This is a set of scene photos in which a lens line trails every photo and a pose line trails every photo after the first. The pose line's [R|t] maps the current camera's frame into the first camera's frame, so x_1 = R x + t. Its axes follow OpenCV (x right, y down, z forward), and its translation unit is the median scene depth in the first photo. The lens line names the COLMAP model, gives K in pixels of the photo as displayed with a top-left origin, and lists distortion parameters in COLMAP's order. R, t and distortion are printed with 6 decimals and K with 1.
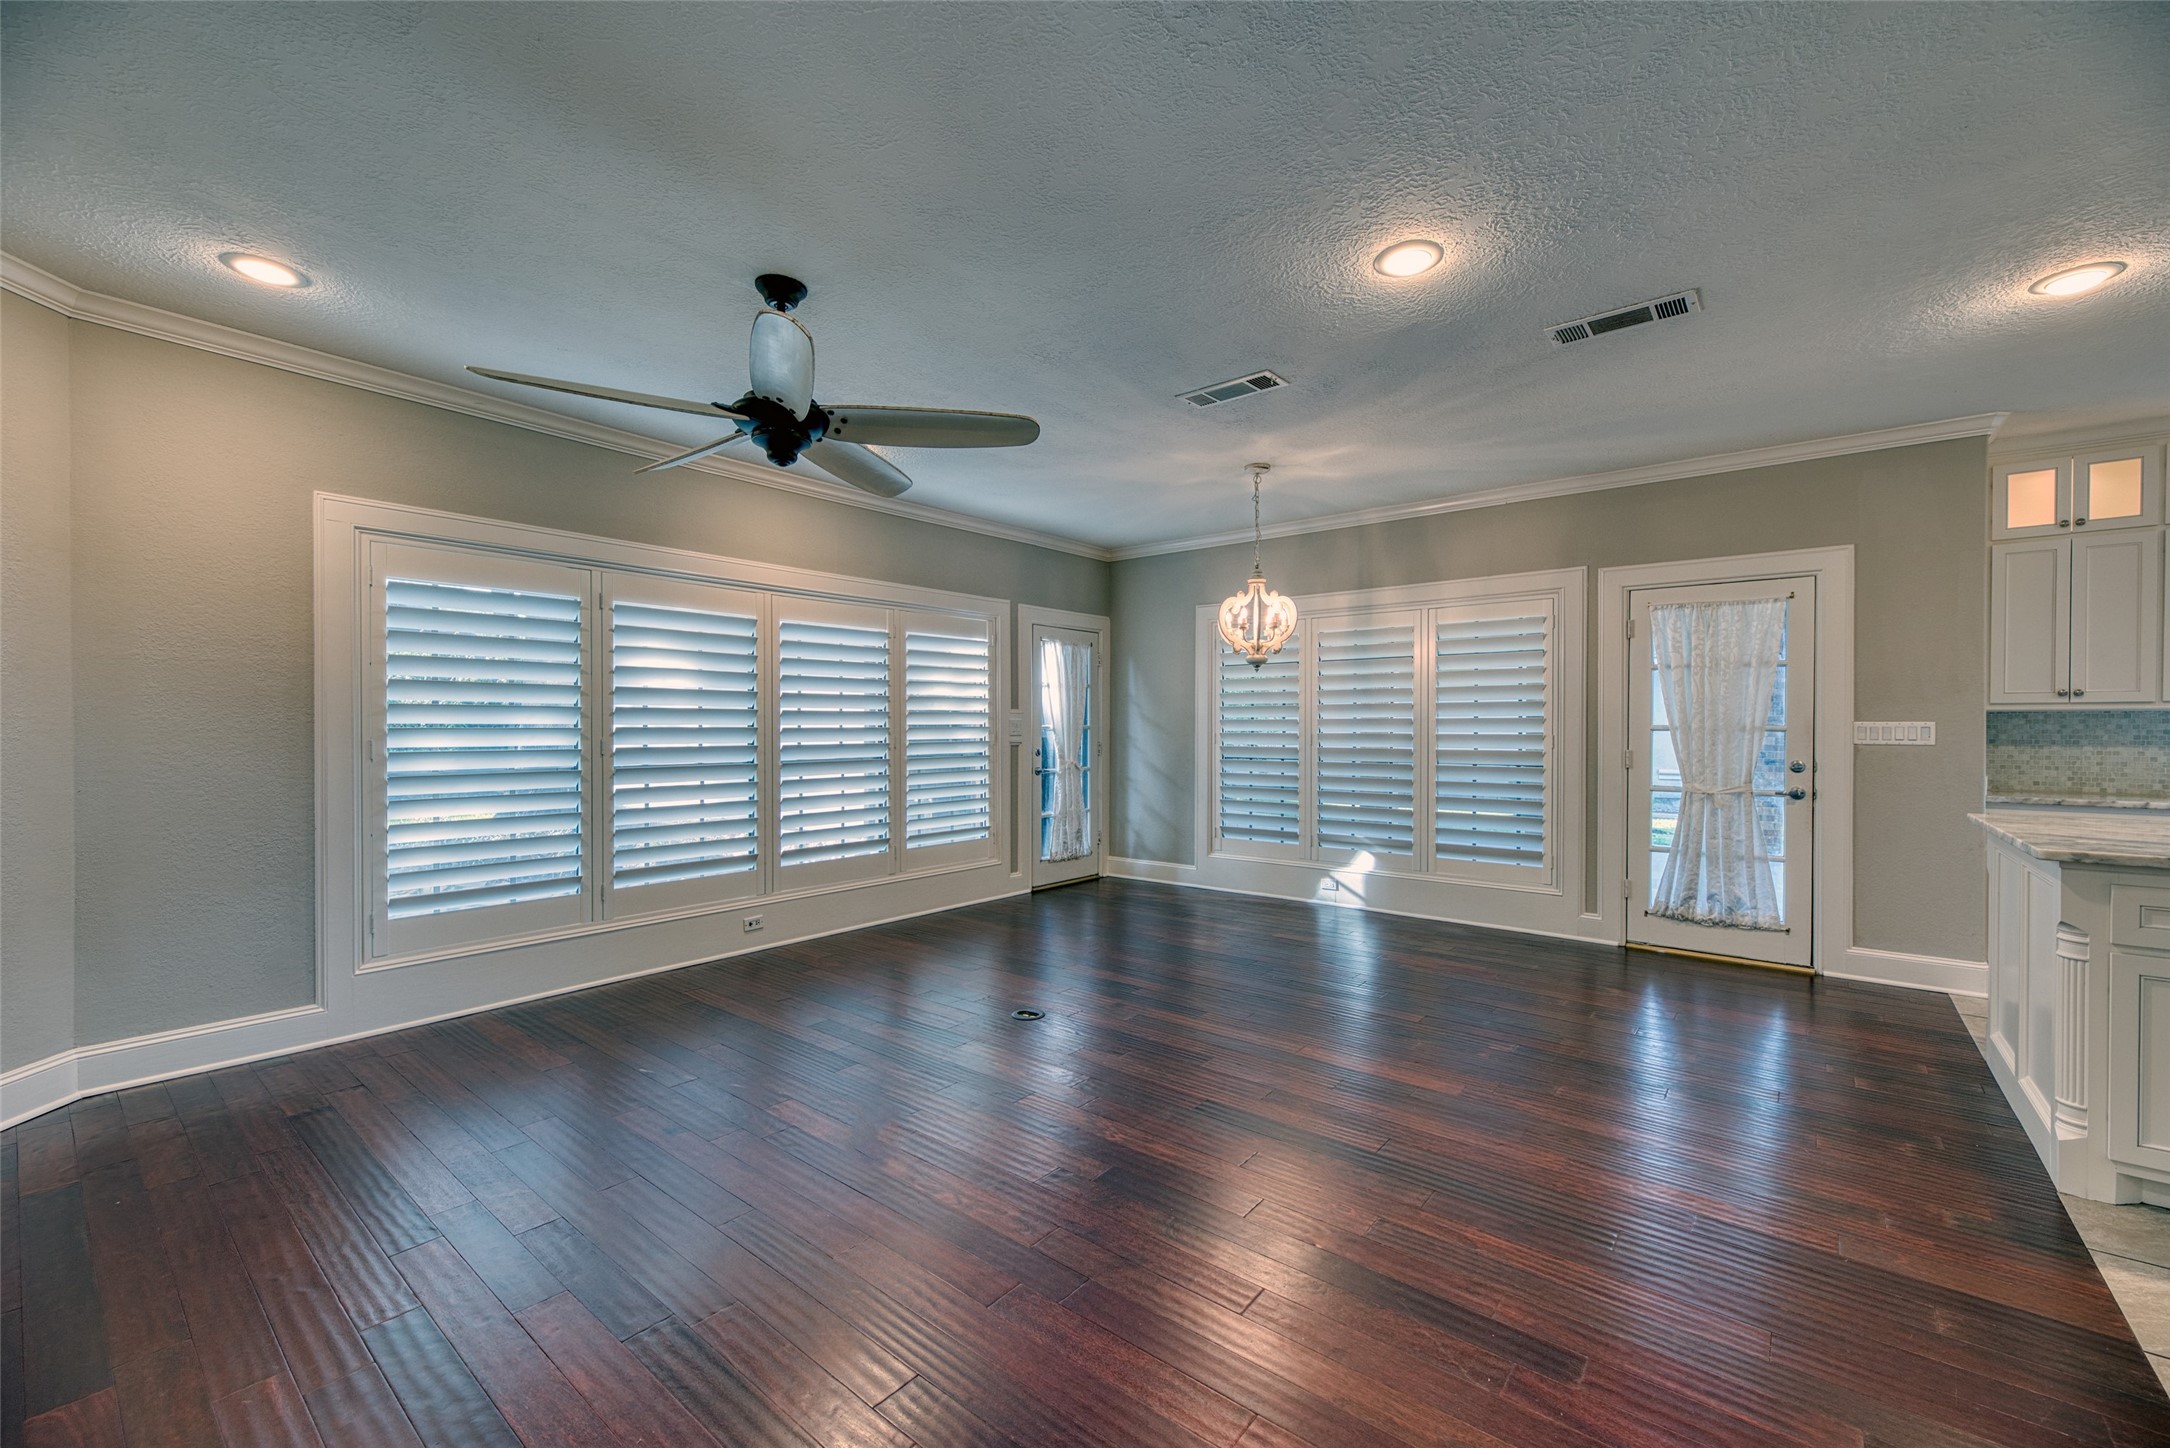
lens RADIAL K [[898.2, 0, 1082.8], [0, 898.2, 729.9], [0, 0, 1]] dist [0.007852, -0.000367]
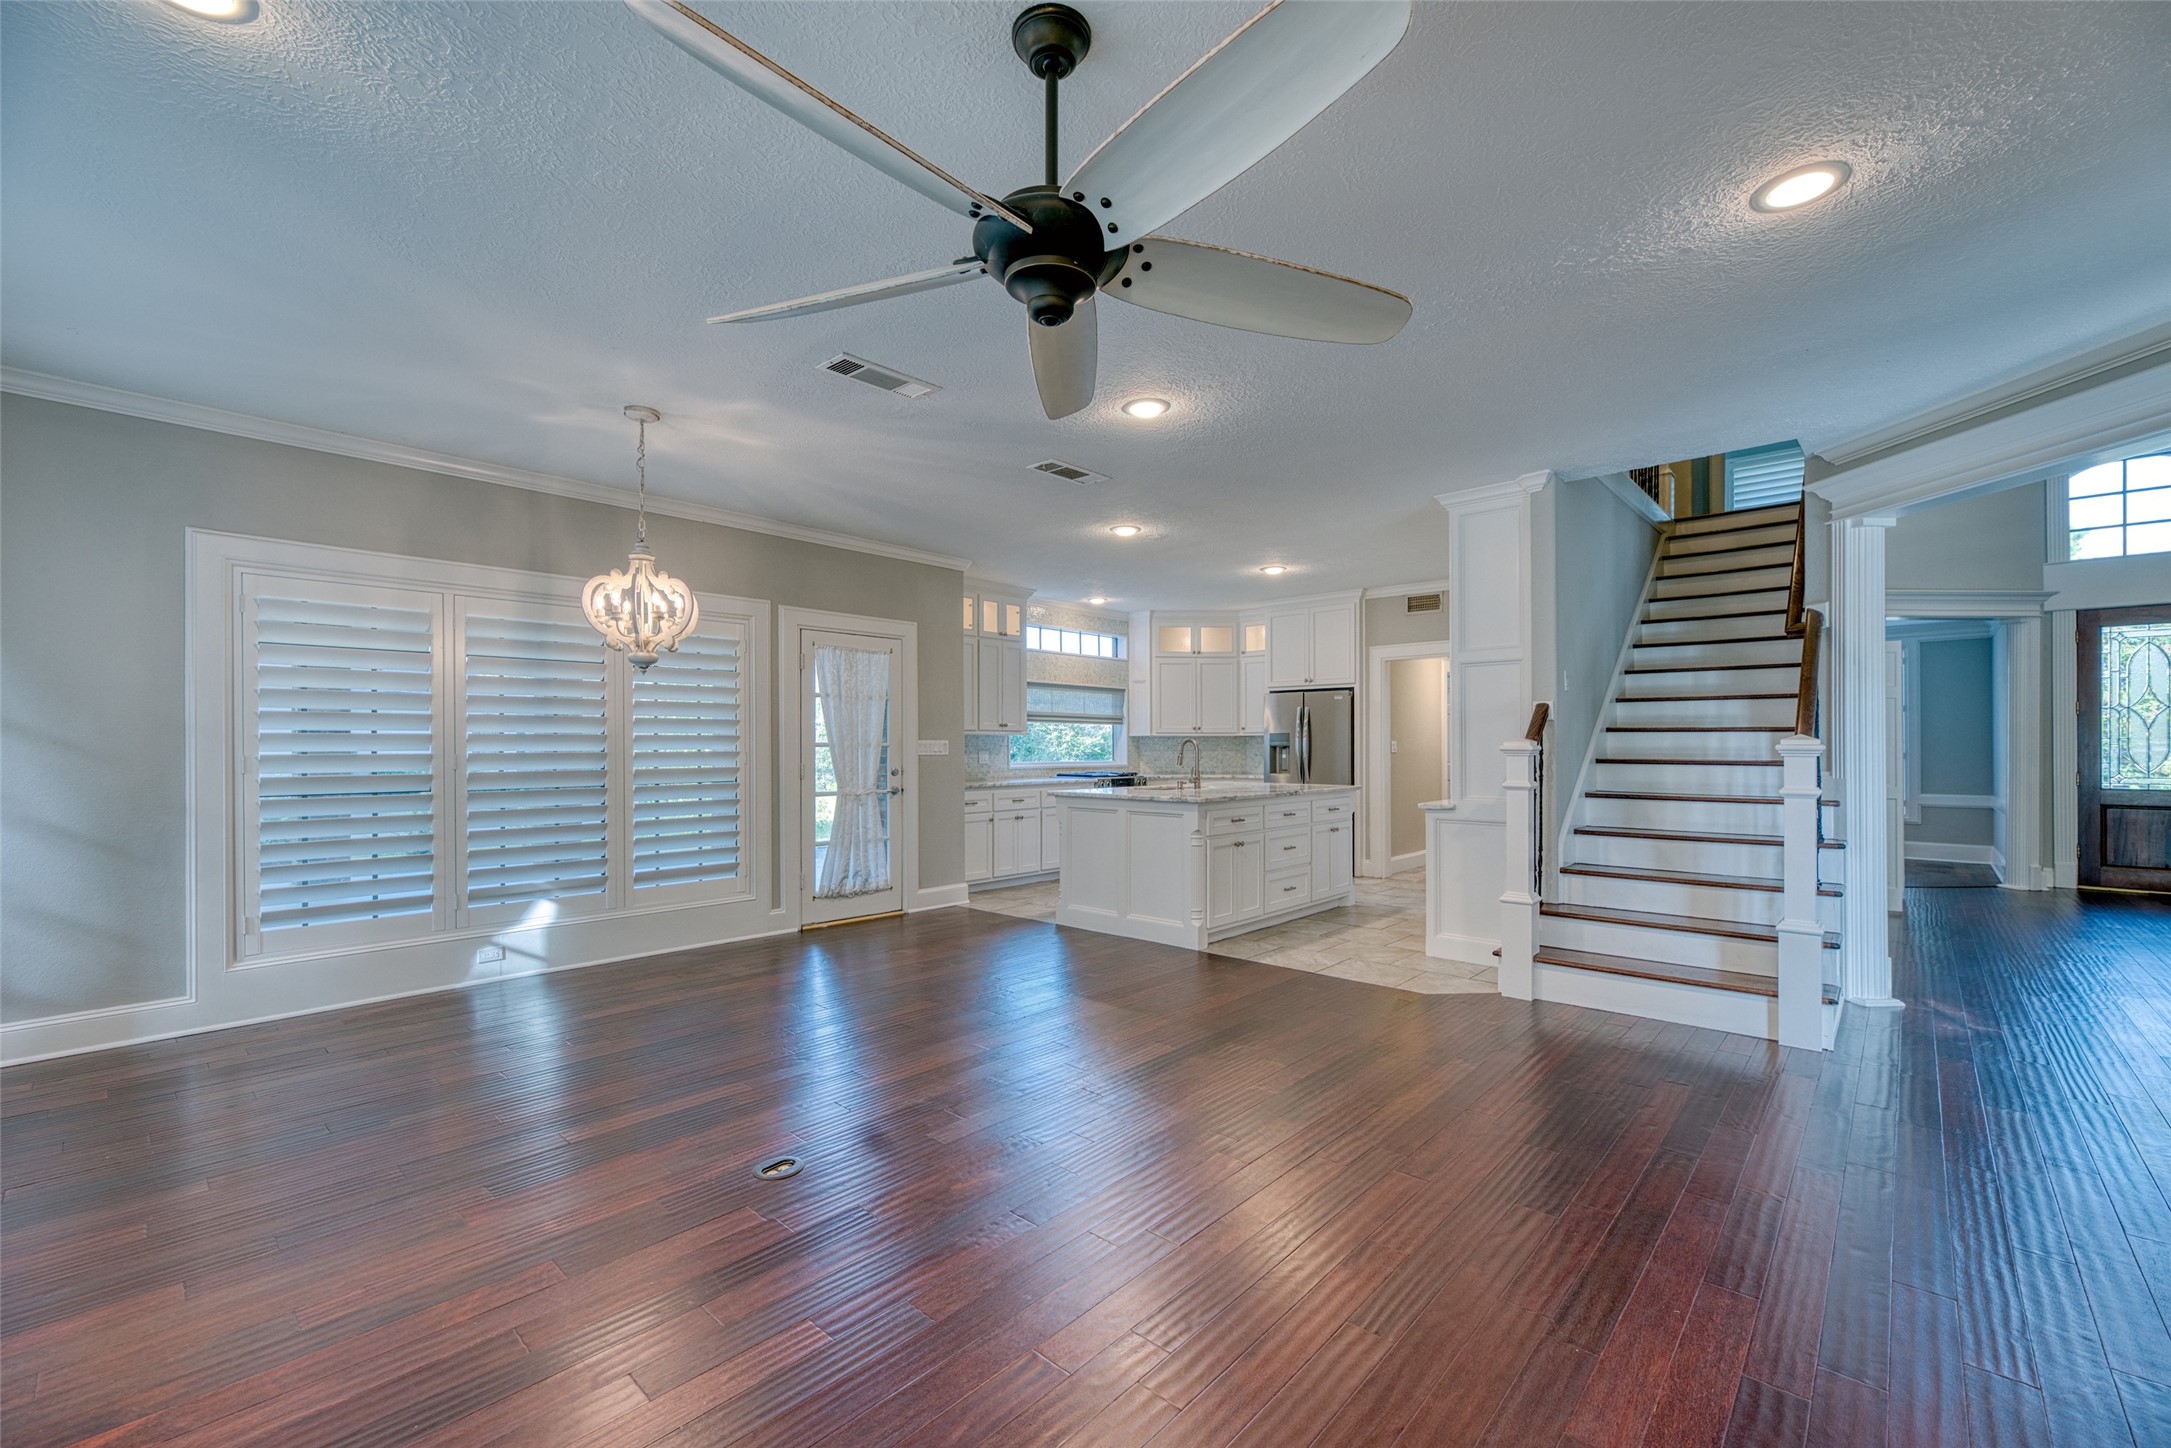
lens RADIAL K [[898.6, 0, 1104.8], [0, 898.6, 742.0], [0, 0, 1]] dist [0.007852, -0.000367]
pose [[0.041570, 0.000323, 0.999136, -0.590323], [0.003814, 0.999993, -0.000482, -0.004198], [-0.999128, 0.003831, 0.041568, 0.585928]]
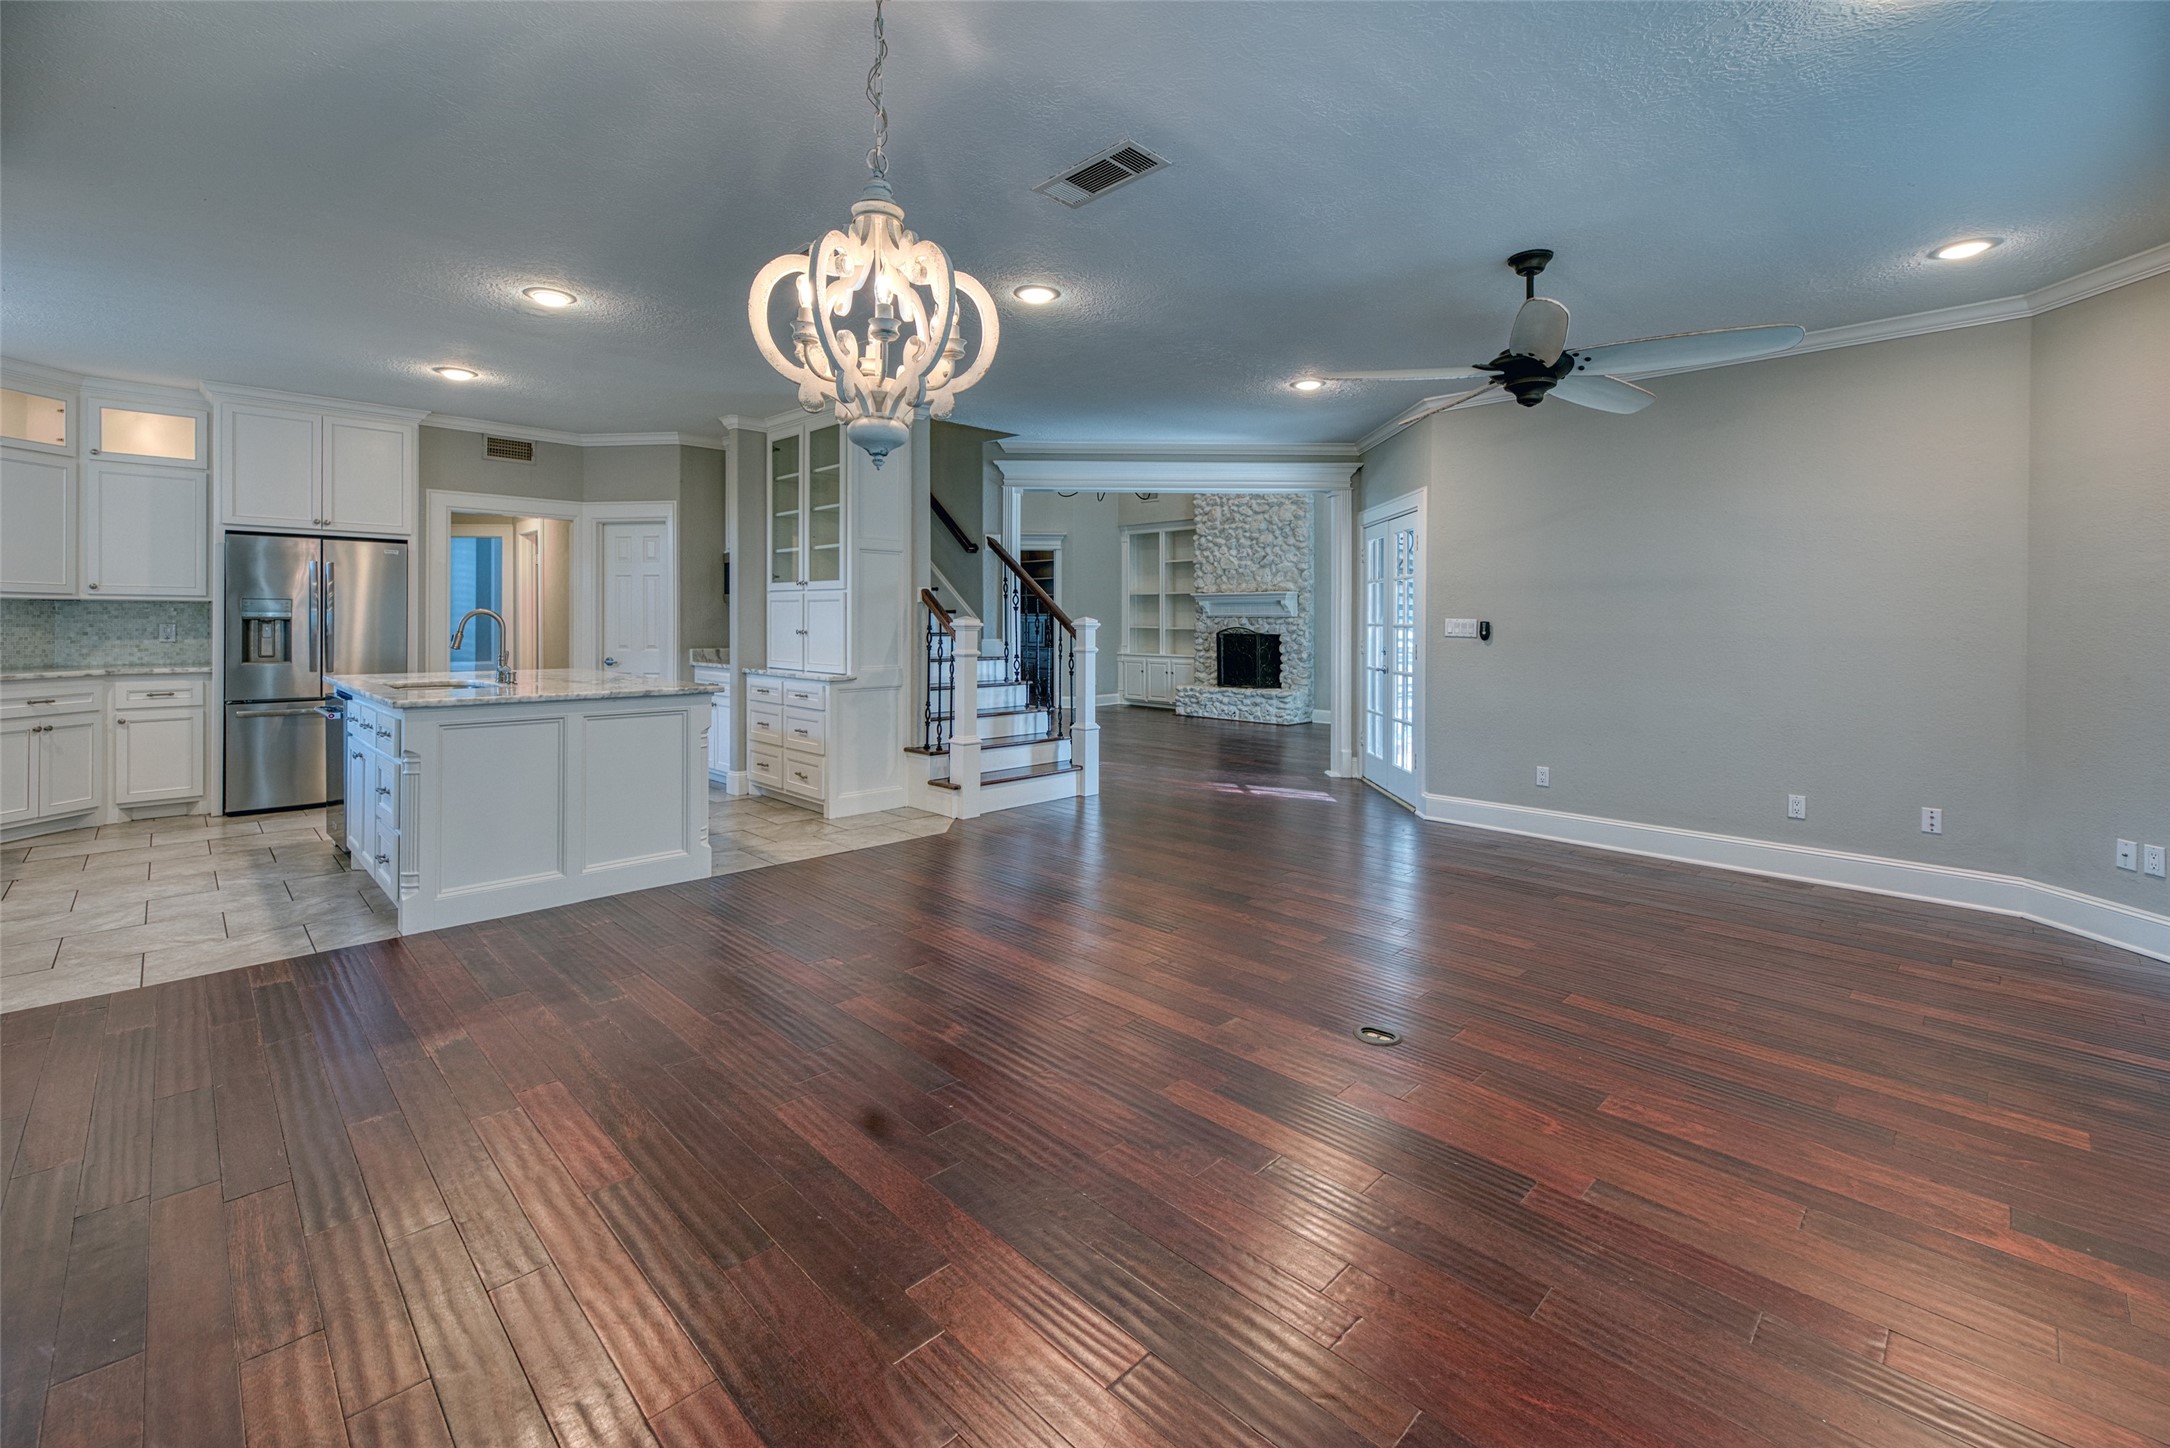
lens RADIAL K [[898.2, 0, 1078.4], [0, 898.2, 625.3], [0, 0, 1]] dist [0.007852, -0.000367]
pose [[-0.996442, -0.010204, 0.083660, 0.117842], [-0.009625, 0.999927, 0.007323, -0.006451], [-0.083728, 0.006492, -0.996467, 1.386106]]
